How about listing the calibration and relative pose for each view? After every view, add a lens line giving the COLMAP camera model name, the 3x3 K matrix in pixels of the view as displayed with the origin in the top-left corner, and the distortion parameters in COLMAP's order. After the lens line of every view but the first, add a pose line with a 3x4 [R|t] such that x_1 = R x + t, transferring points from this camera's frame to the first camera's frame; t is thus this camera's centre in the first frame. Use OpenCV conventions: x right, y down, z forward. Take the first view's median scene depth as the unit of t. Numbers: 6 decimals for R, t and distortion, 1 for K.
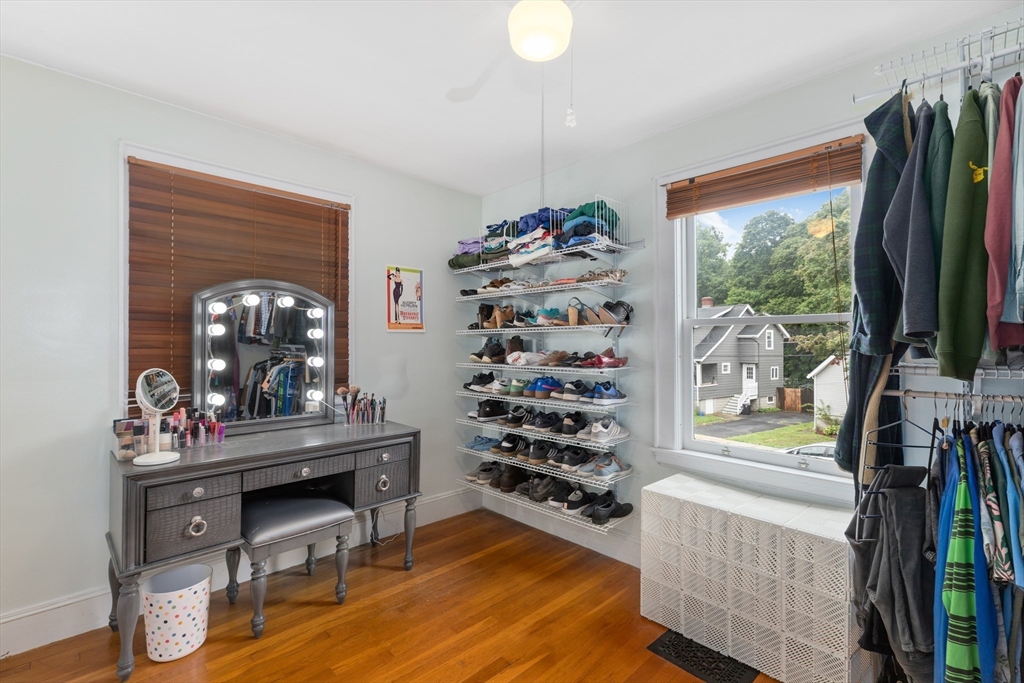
lens RADIAL K [[463.6, 0, 515.5], [0, 463.6, 347.5], [0, 0, 1]] dist [0.003190, -0.000281]
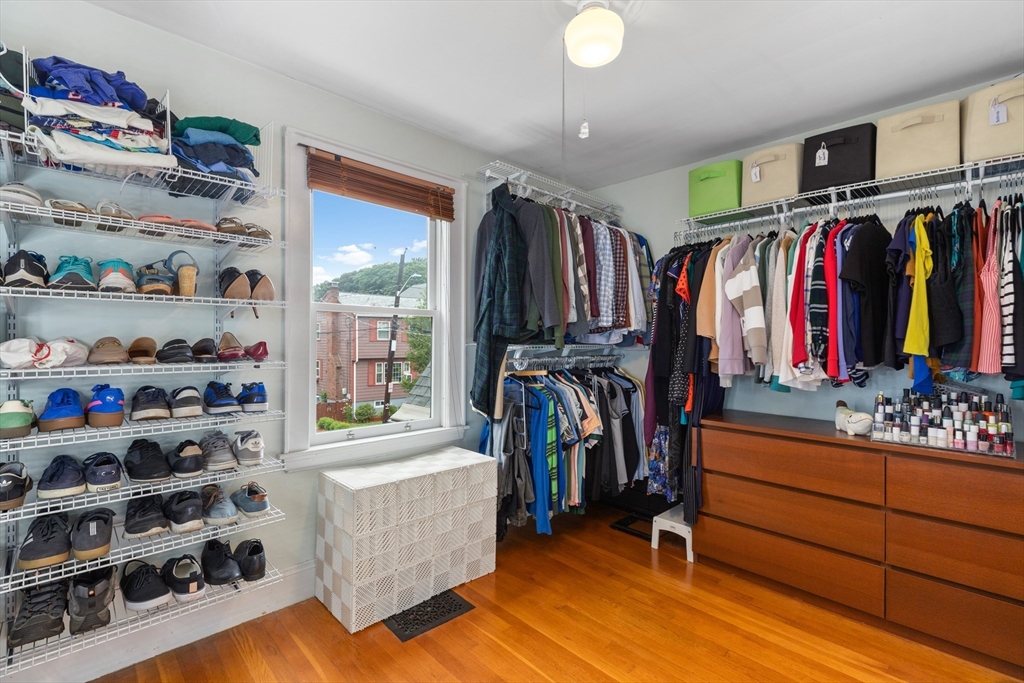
lens RADIAL K [[463.6, 0, 515.4], [0, 463.6, 335.7], [0, 0, 1]] dist [0.003190, -0.000281]
pose [[-0.009264, 0.002819, 0.999953, -0.511401], [-0.005735, 0.999979, -0.002873, 0.005071], [-0.999941, -0.005762, -0.009248, 0.572823]]
